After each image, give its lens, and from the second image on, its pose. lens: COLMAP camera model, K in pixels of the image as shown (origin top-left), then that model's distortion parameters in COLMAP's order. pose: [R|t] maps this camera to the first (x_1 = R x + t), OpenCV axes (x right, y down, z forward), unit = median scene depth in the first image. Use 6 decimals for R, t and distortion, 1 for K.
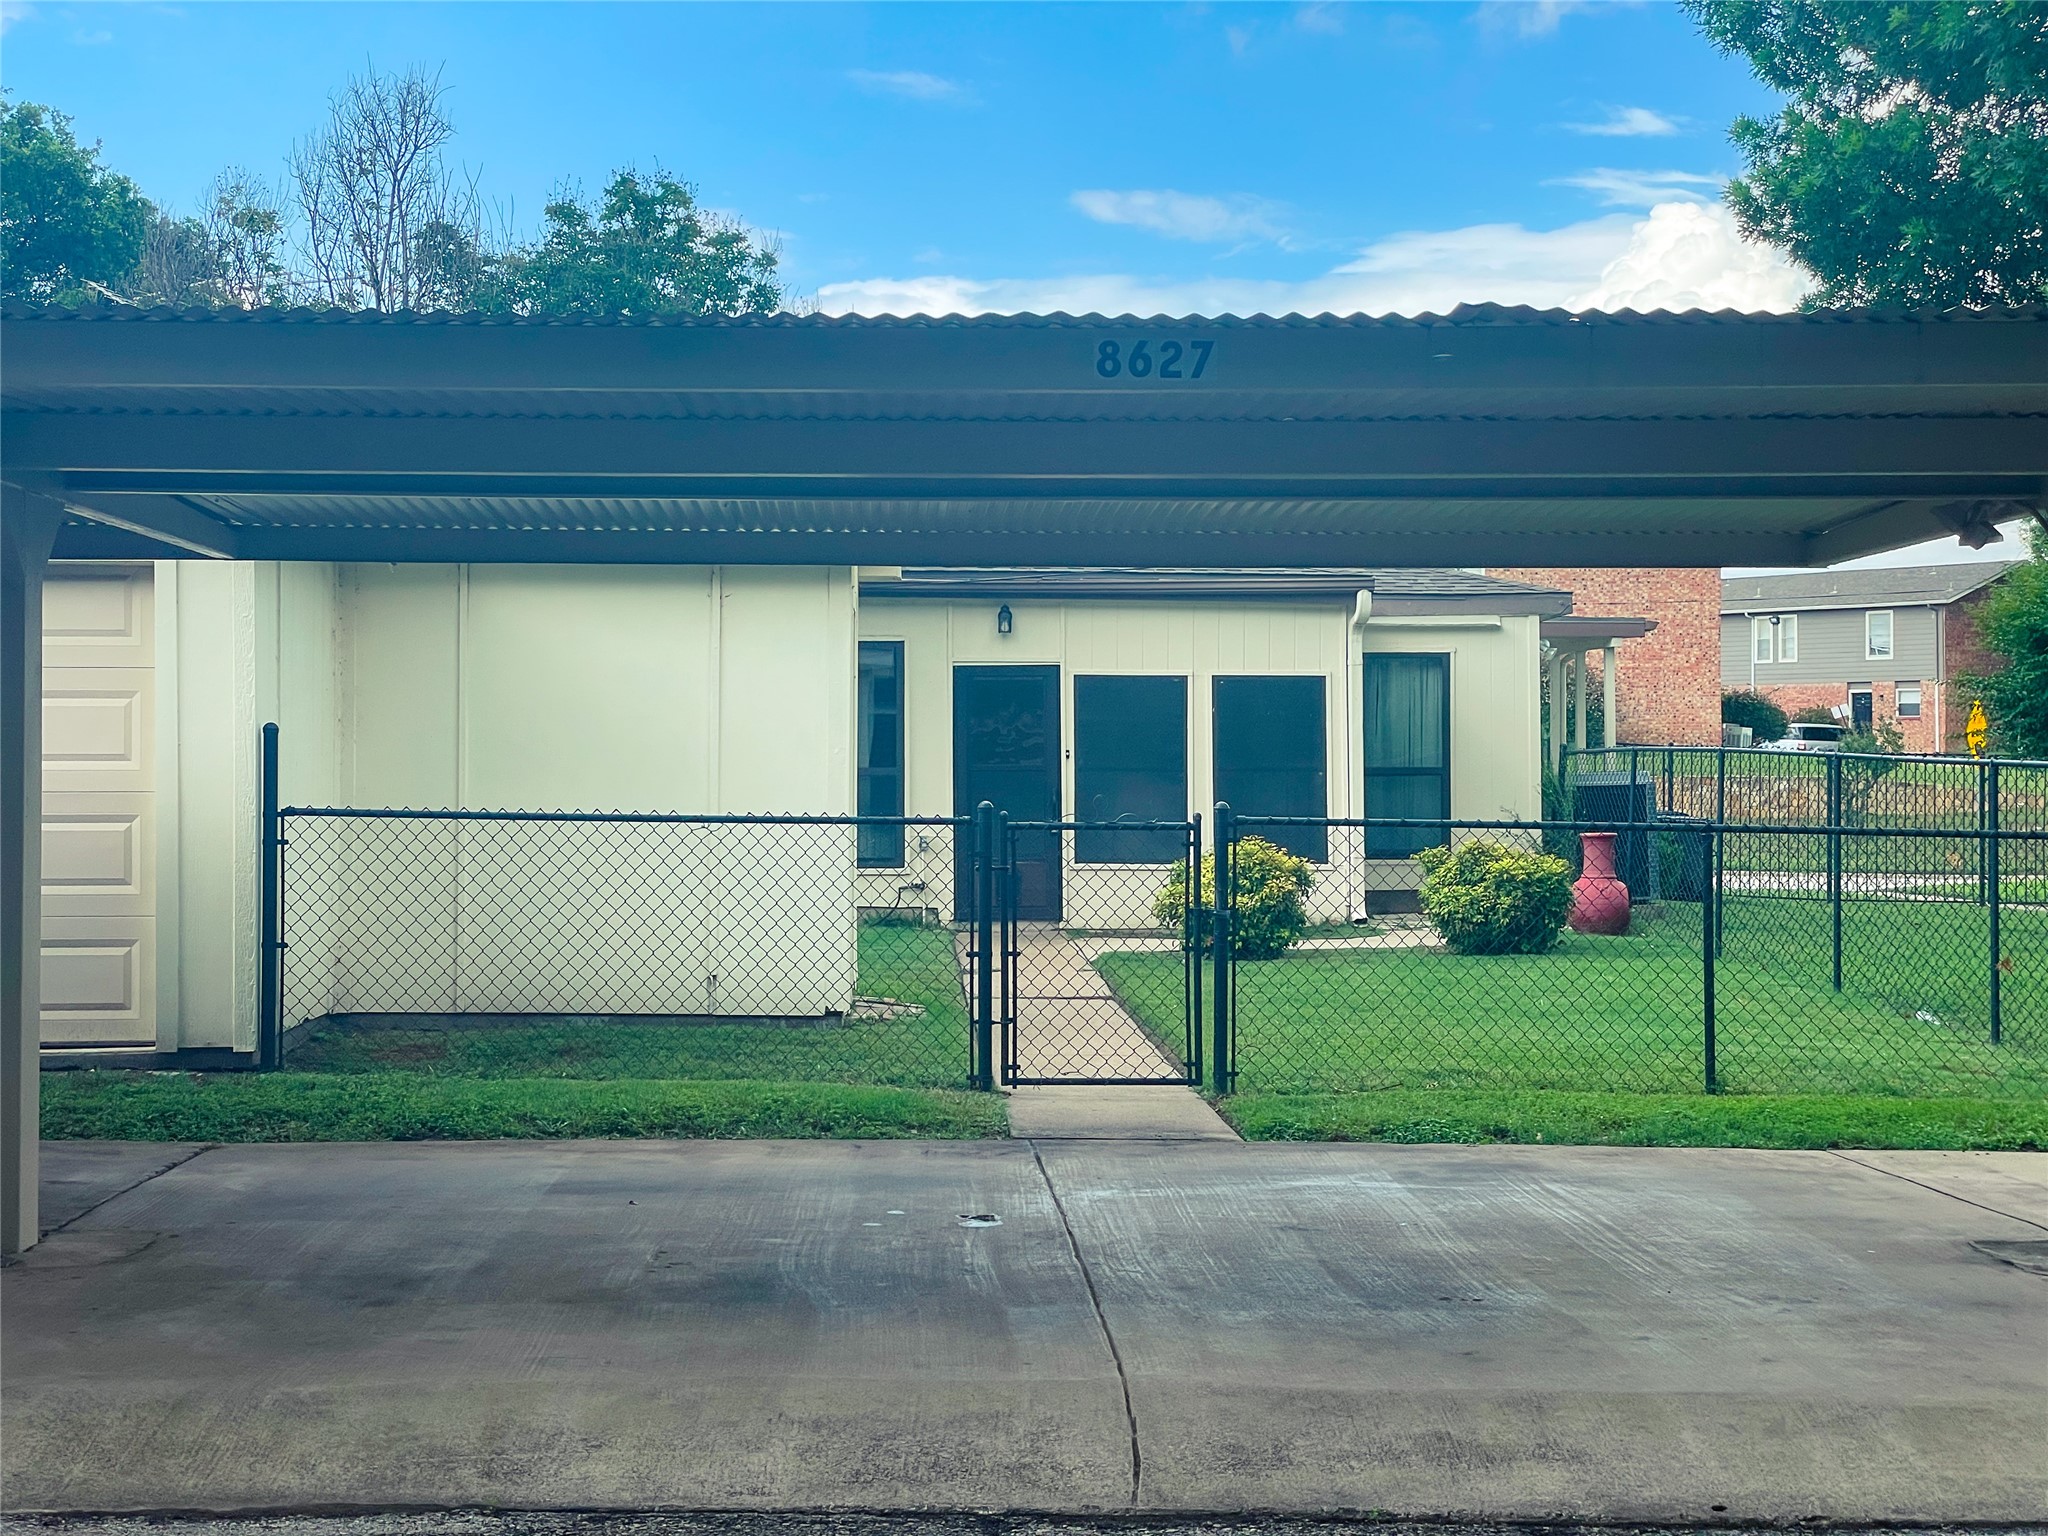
lens RADIAL K [[3133.4, 0, 1024.0], [0, 3133.4, 768.0], [0, 0, 1]] dist [0.140140, -0.191837]
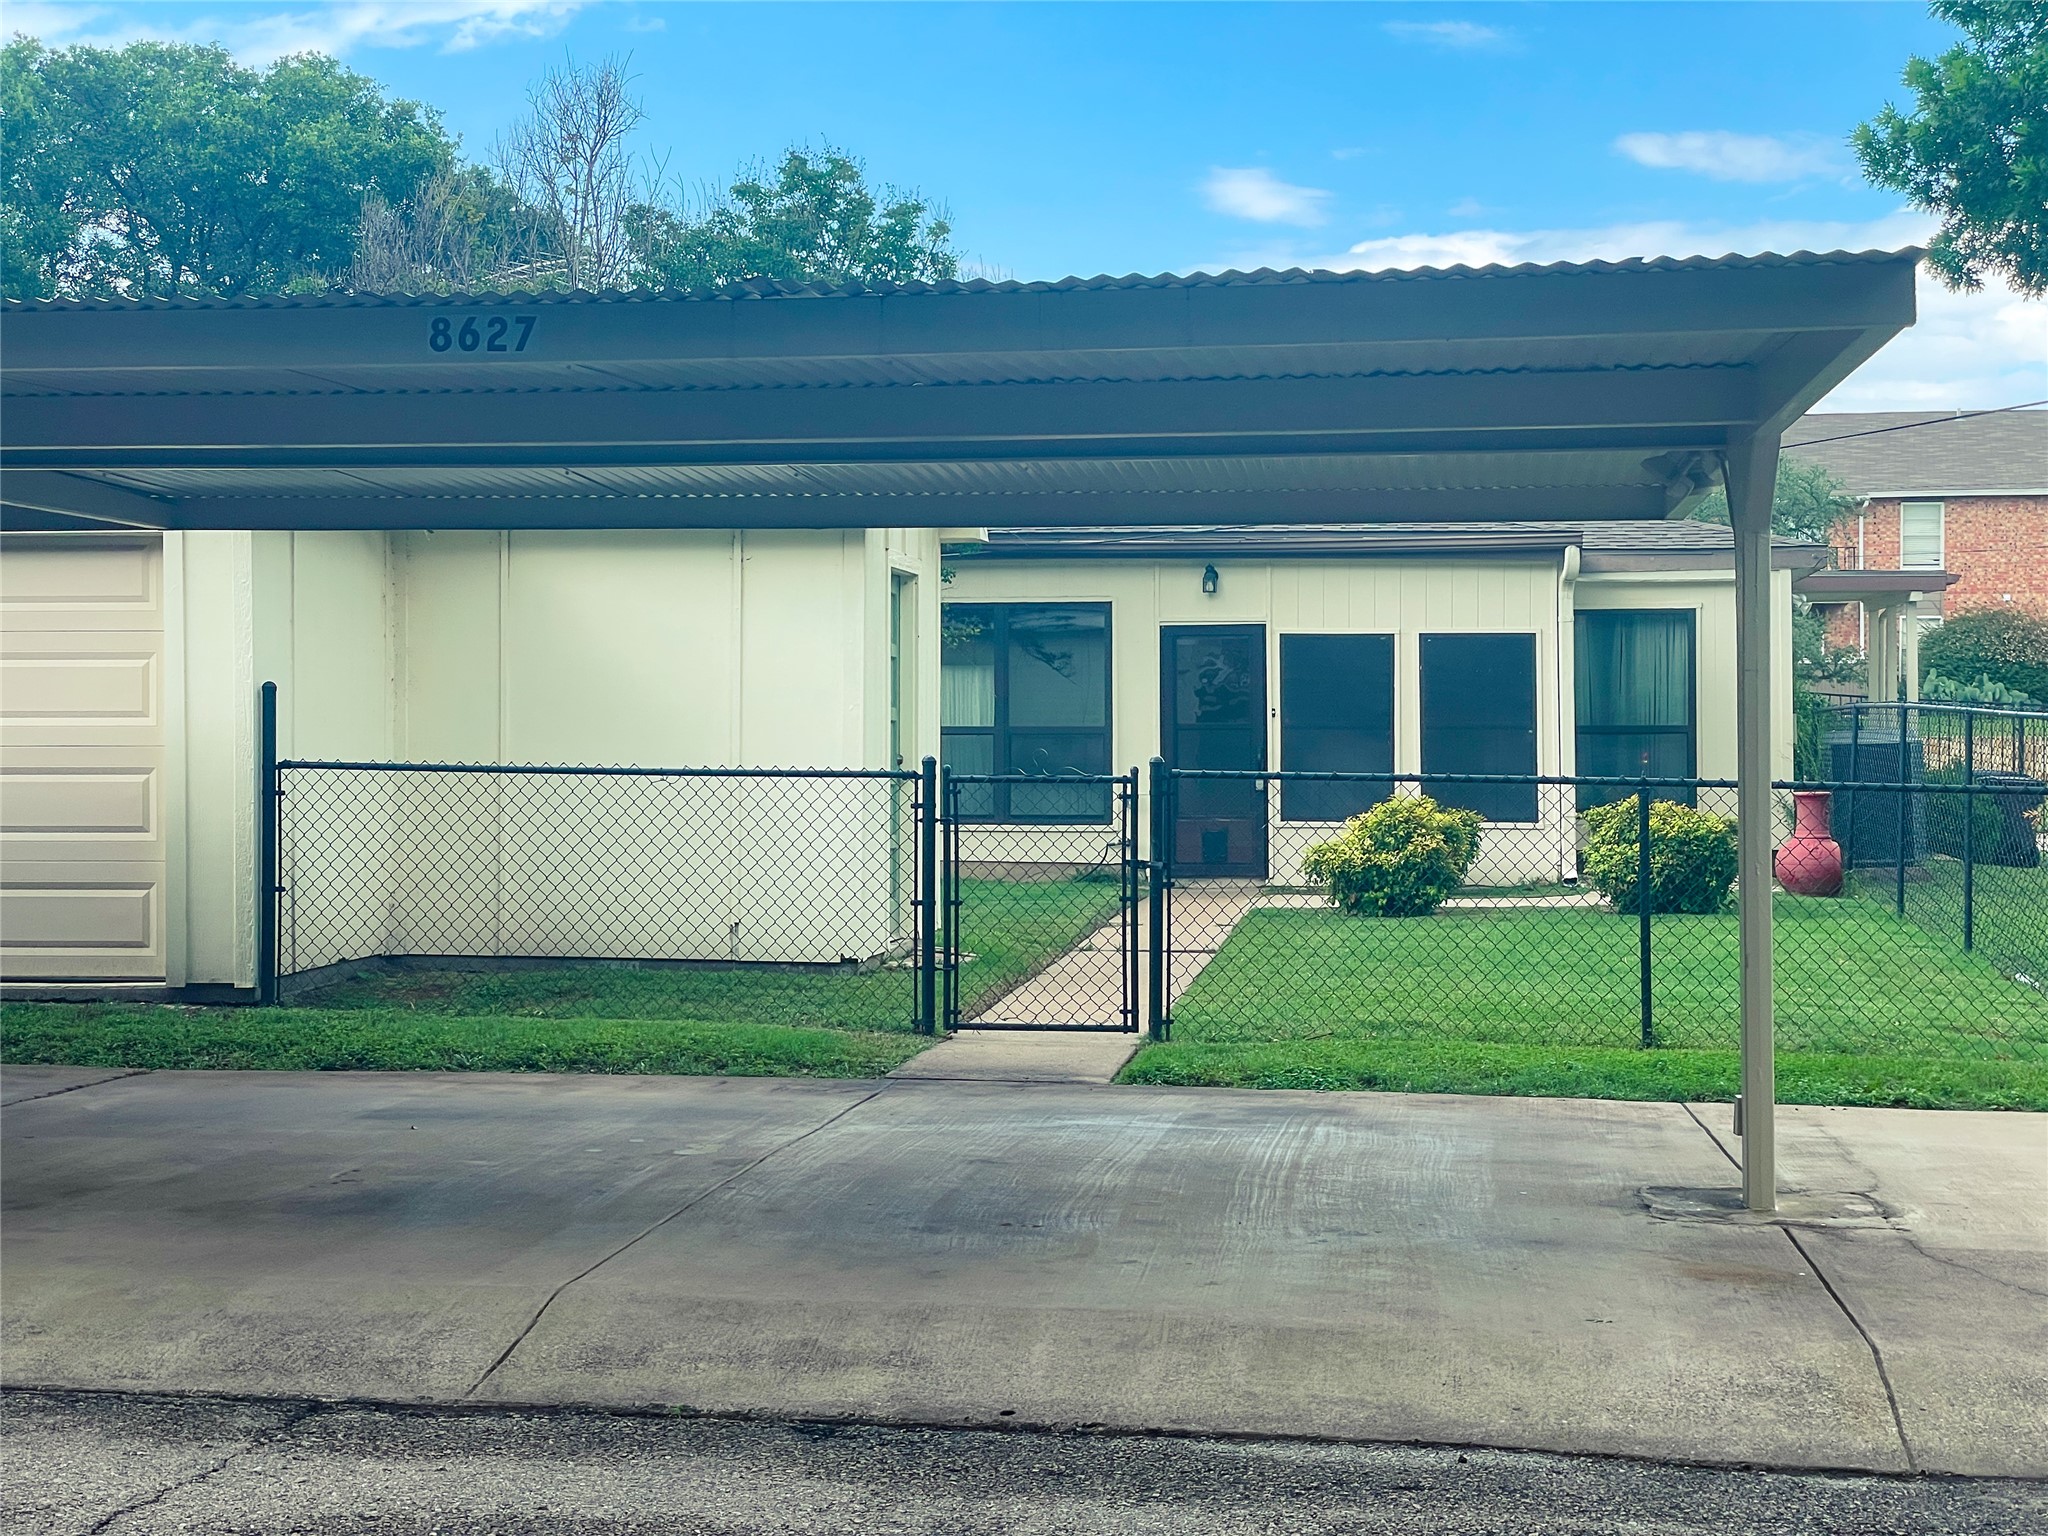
lens RADIAL K [[3139.4, 0, 1024.0], [0, 3139.4, 768.0], [0, 0, 1]] dist [0.124006, 0.050579]
pose [[0.985761, 0.000577, -0.168152, 0.137309], [0.001405, 0.999931, 0.011669, 0.001984], [0.168147, -0.011739, 0.985692, -0.011980]]
